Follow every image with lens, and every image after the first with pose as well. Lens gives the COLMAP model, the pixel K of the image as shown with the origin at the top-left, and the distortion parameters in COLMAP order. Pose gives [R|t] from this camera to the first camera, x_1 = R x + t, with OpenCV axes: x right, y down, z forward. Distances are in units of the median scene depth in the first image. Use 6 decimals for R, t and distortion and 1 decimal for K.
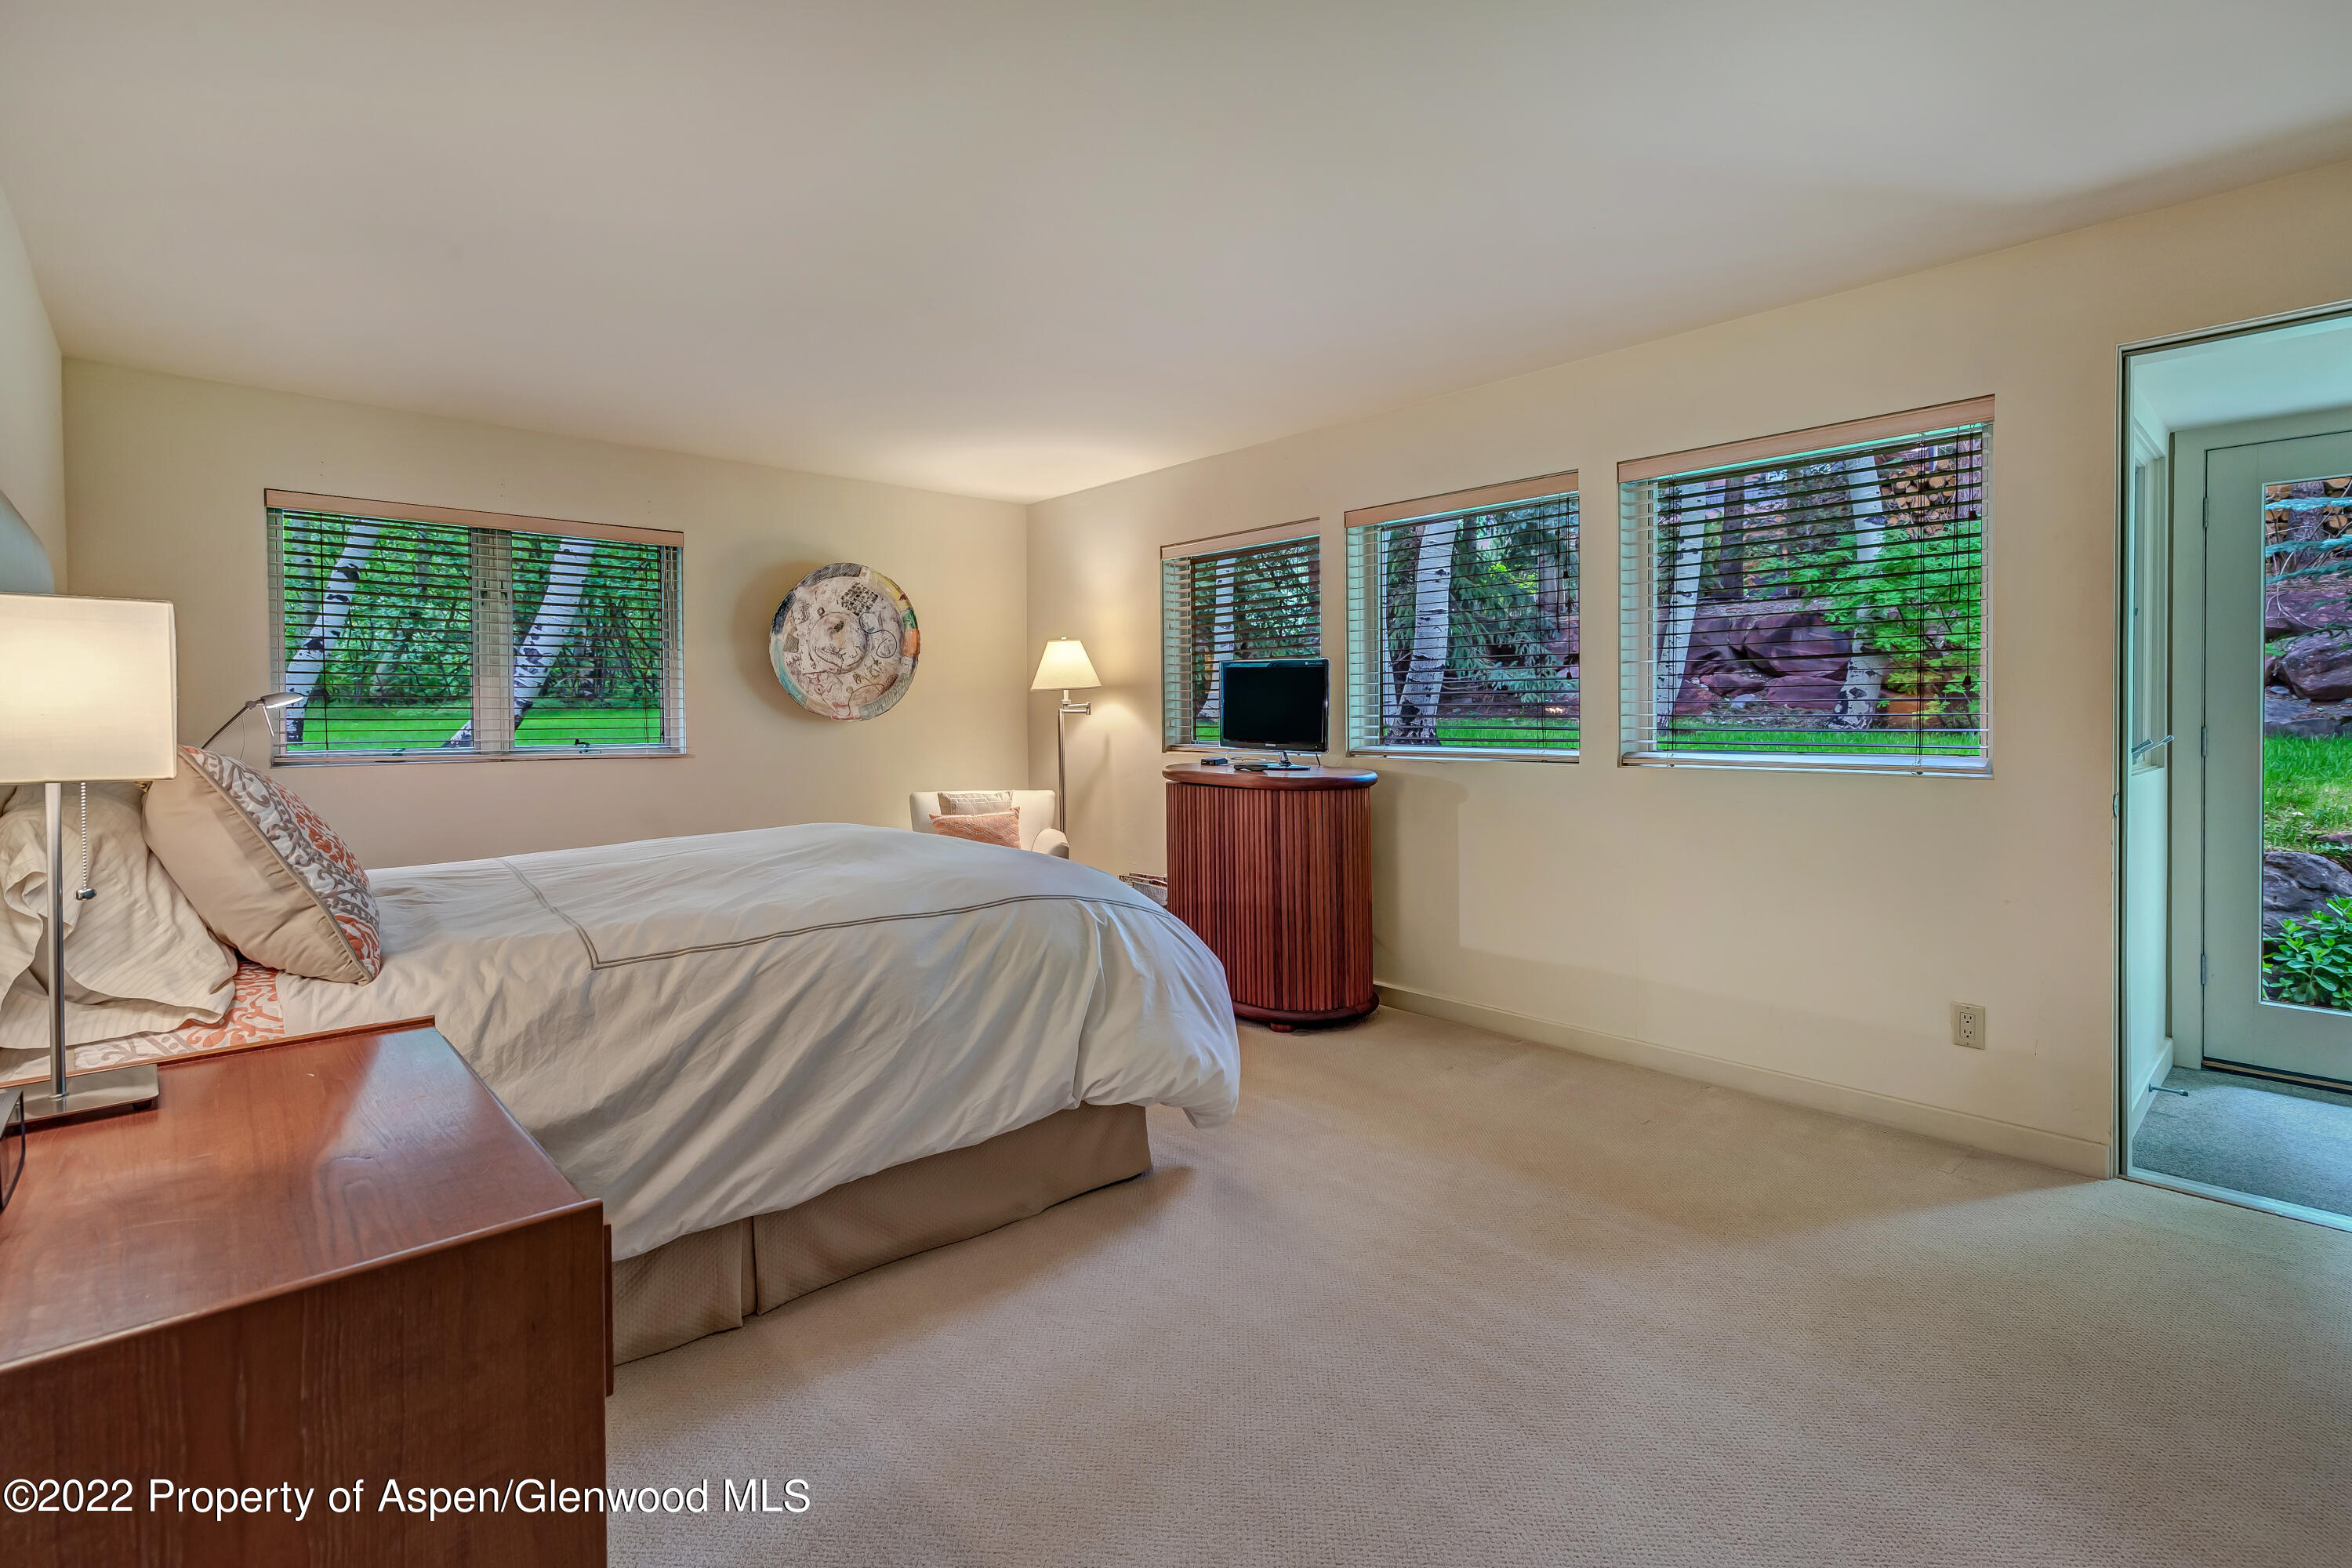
lens RADIAL K [[1062.8, 0, 1204.0], [0, 1062.8, 724.3], [0, 0, 1]] dist [0.006302, -0.000760]
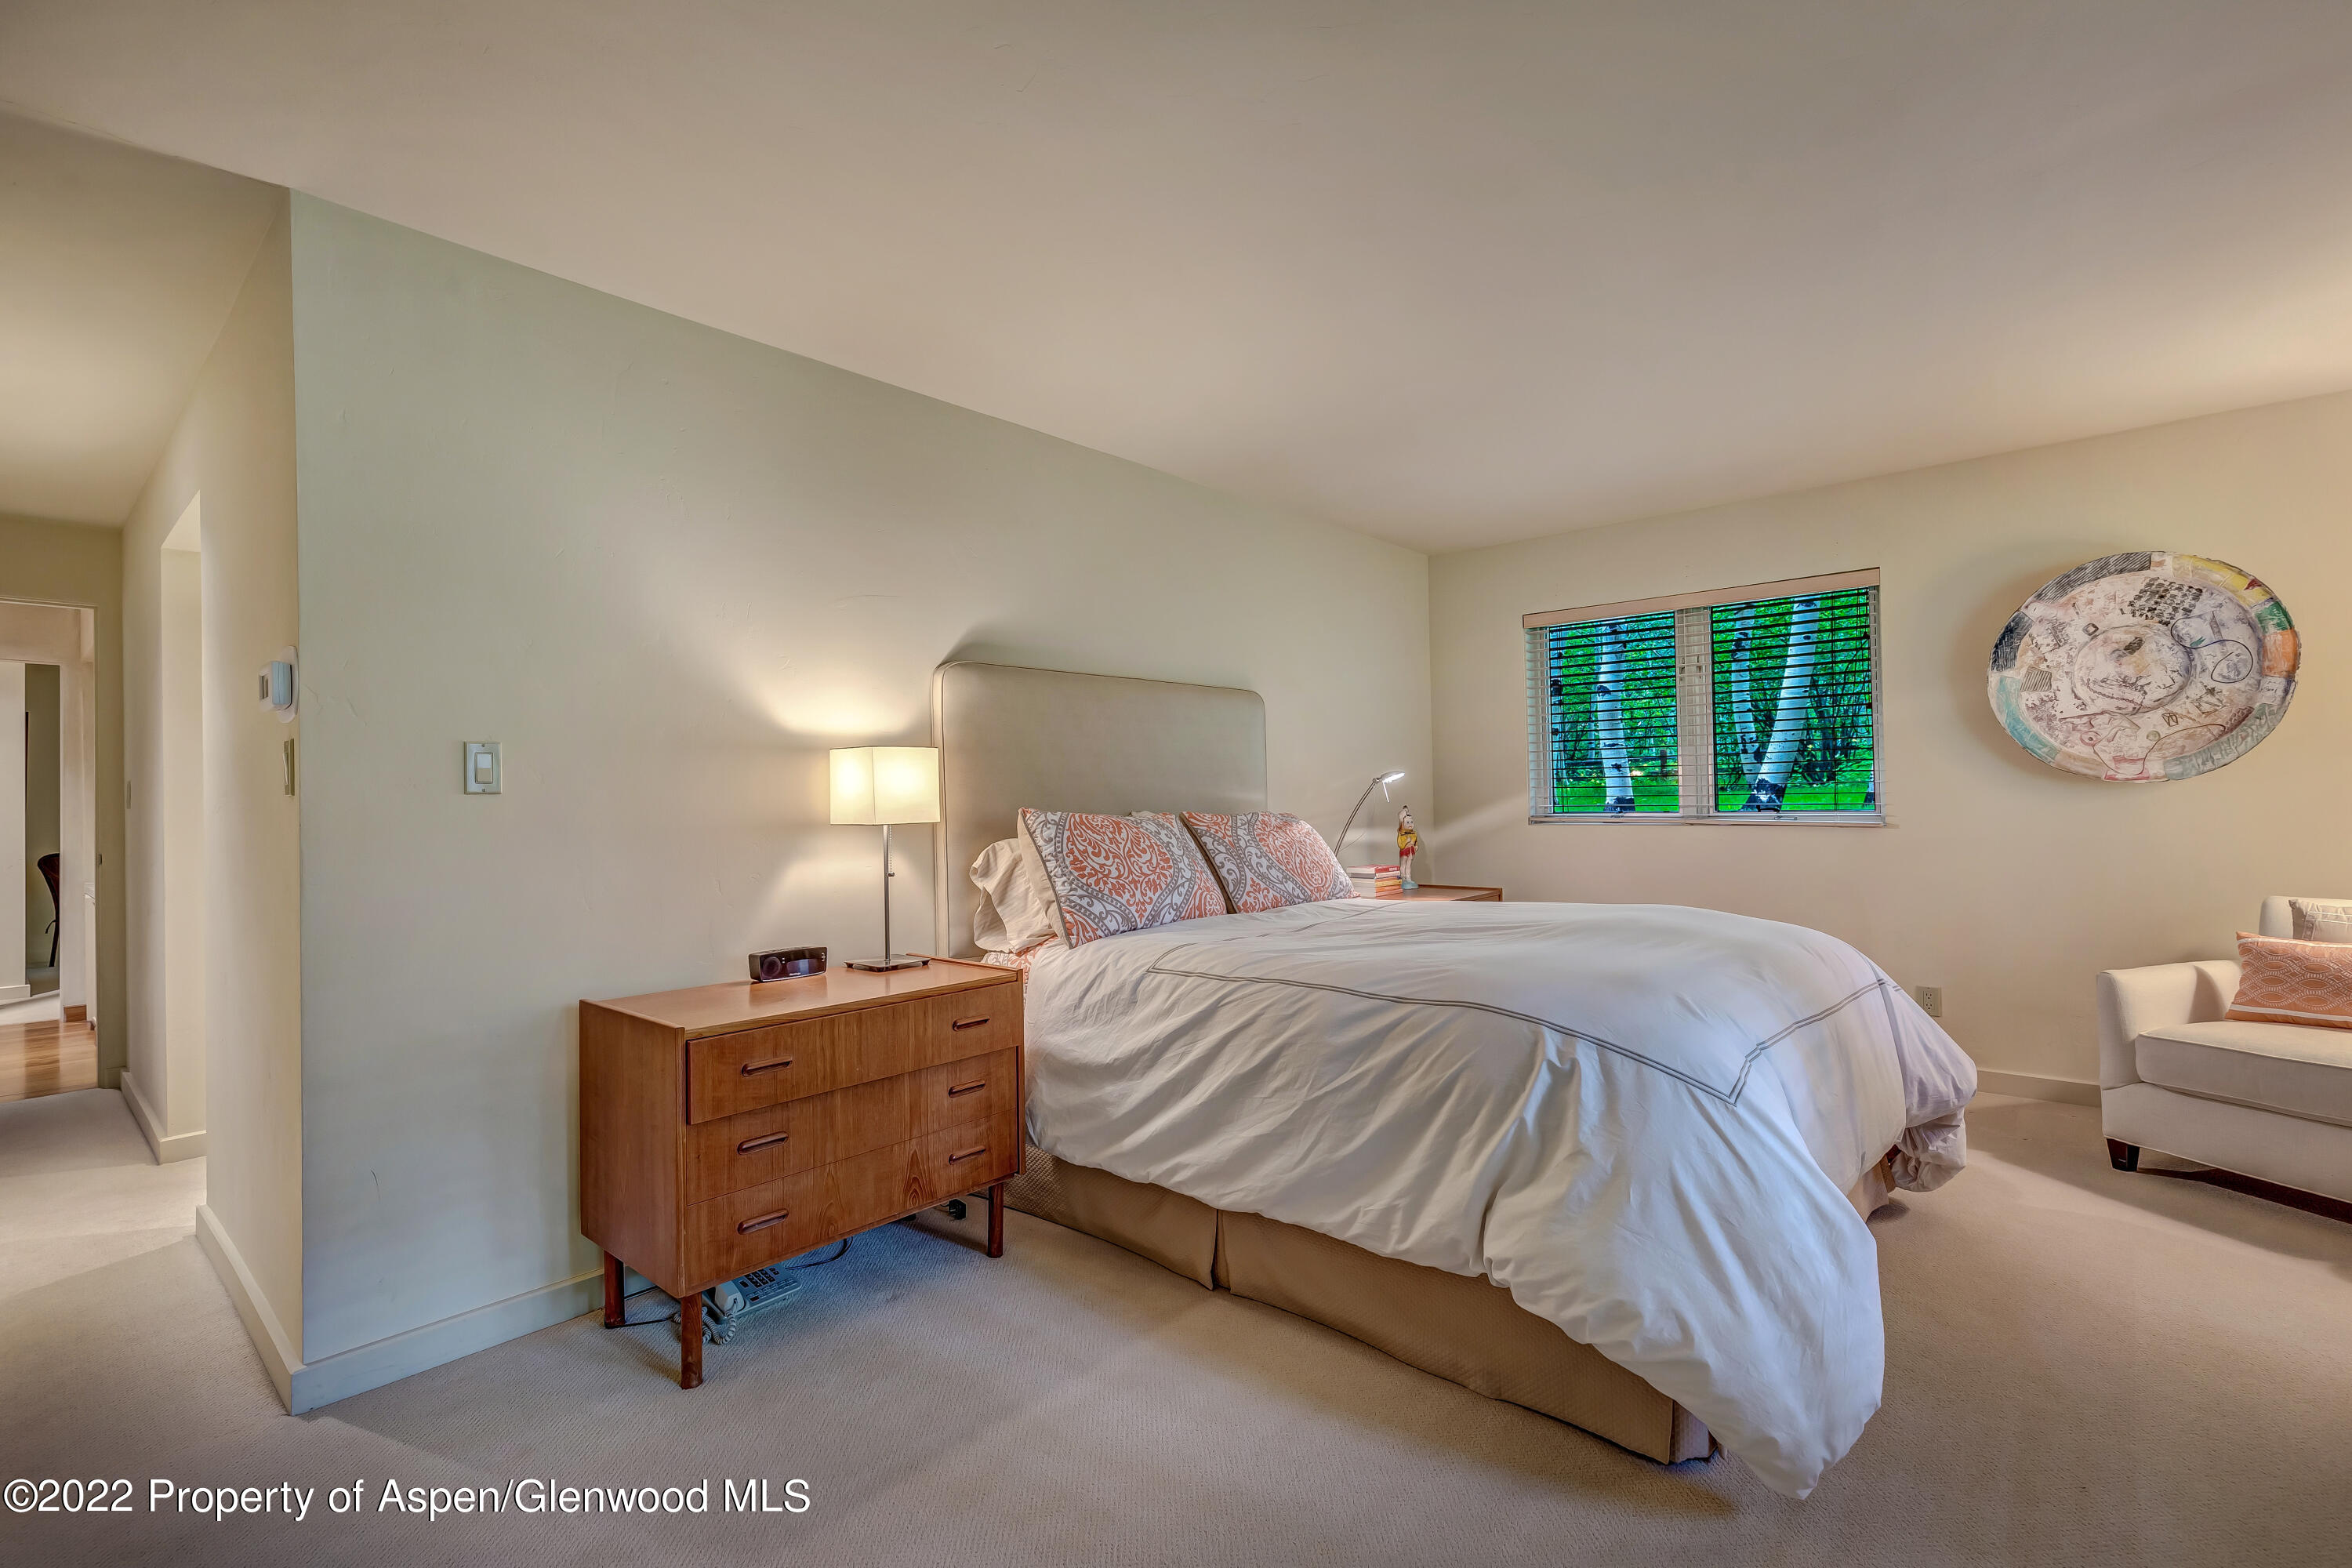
lens RADIAL K [[1062.8, 0, 1178.9], [0, 1062.8, 792.5], [0, 0, 1]] dist [0.006302, -0.000760]
pose [[0.099559, -0.001221, -0.995031, 0.292299], [0.009657, 0.999953, -0.000261, -0.002115], [0.994985, -0.009583, 0.099566, 0.317264]]
